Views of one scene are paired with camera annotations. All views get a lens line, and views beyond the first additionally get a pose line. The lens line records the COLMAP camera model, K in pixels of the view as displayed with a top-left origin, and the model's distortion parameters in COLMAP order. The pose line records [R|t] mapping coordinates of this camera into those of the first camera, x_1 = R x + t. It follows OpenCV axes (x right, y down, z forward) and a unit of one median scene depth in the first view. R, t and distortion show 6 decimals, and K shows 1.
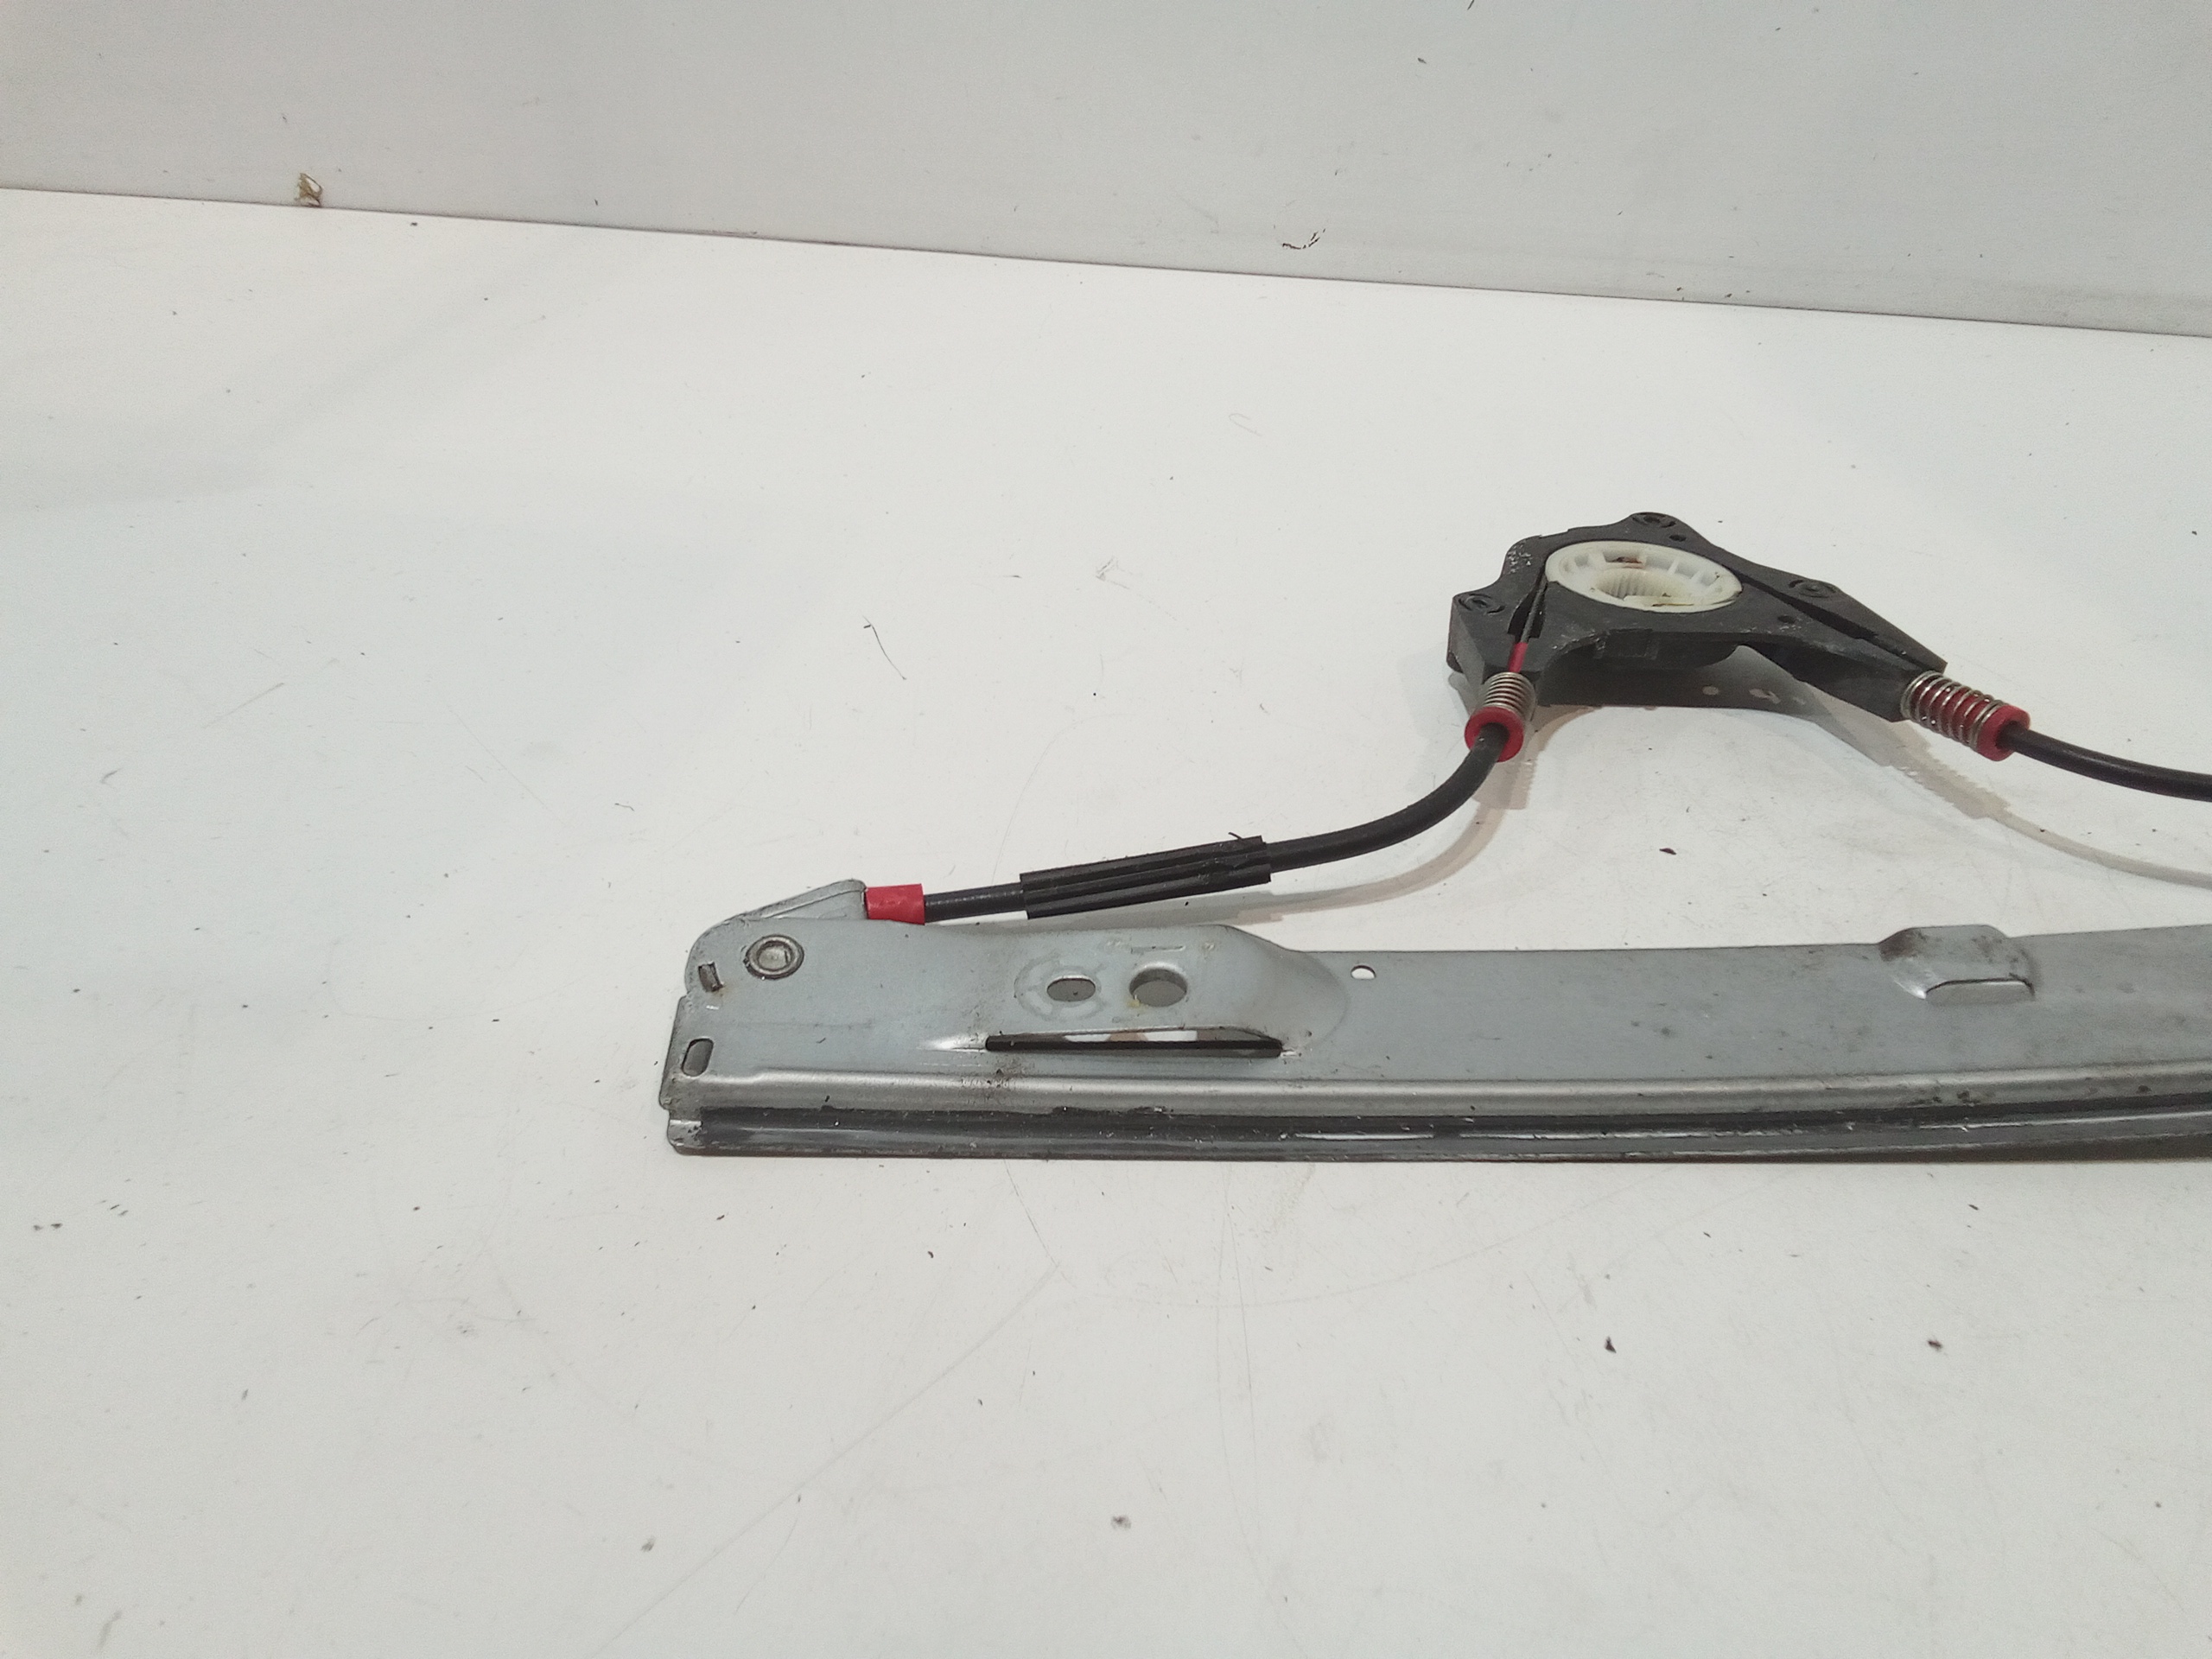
lens RADIAL K [[1503.2, 0, 1106.0], [0, 1503.2, 829.5], [0, 0, 1]] dist [0.066988, -0.072321]
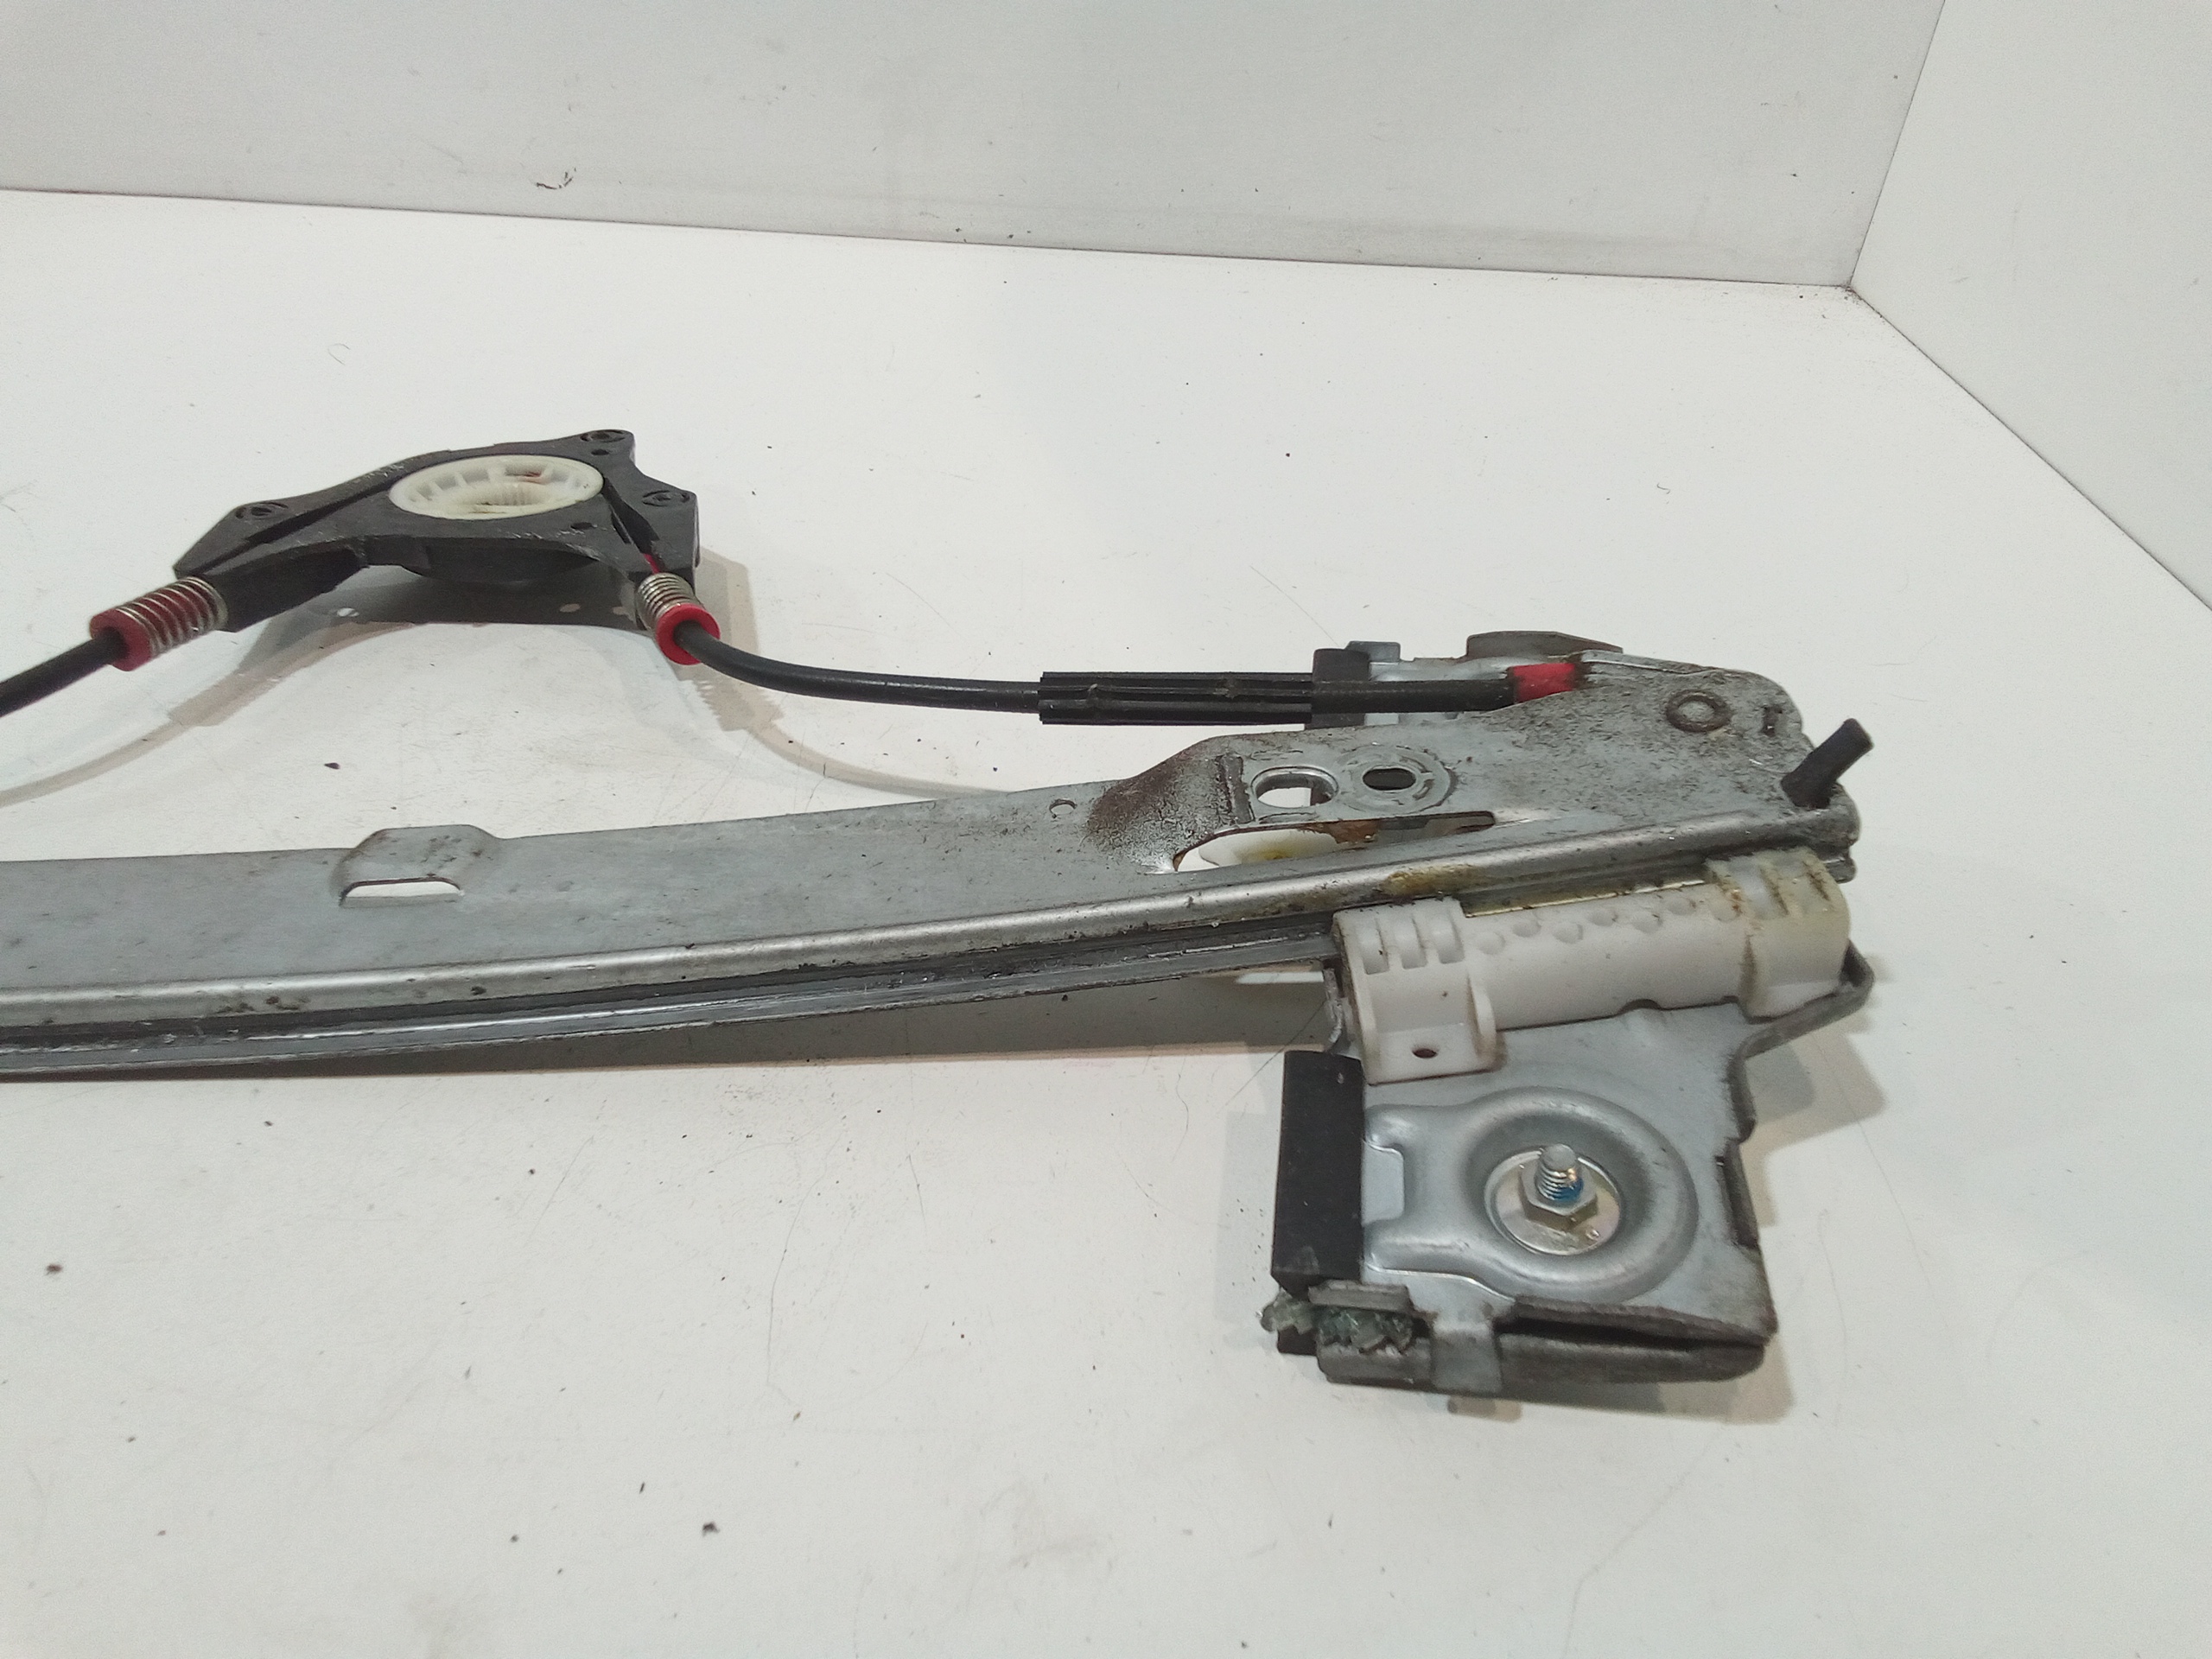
lens RADIAL K [[1463.4, 0, 1105.0], [0, 1463.4, 853.2], [0, 0, 1]] dist [0.061161, -0.063561]
pose [[0.999862, -0.016523, -0.001625, 0.968610], [0.016537, 0.999820, 0.009310, 0.077606], [0.001471, -0.009335, 0.999955, 0.103261]]
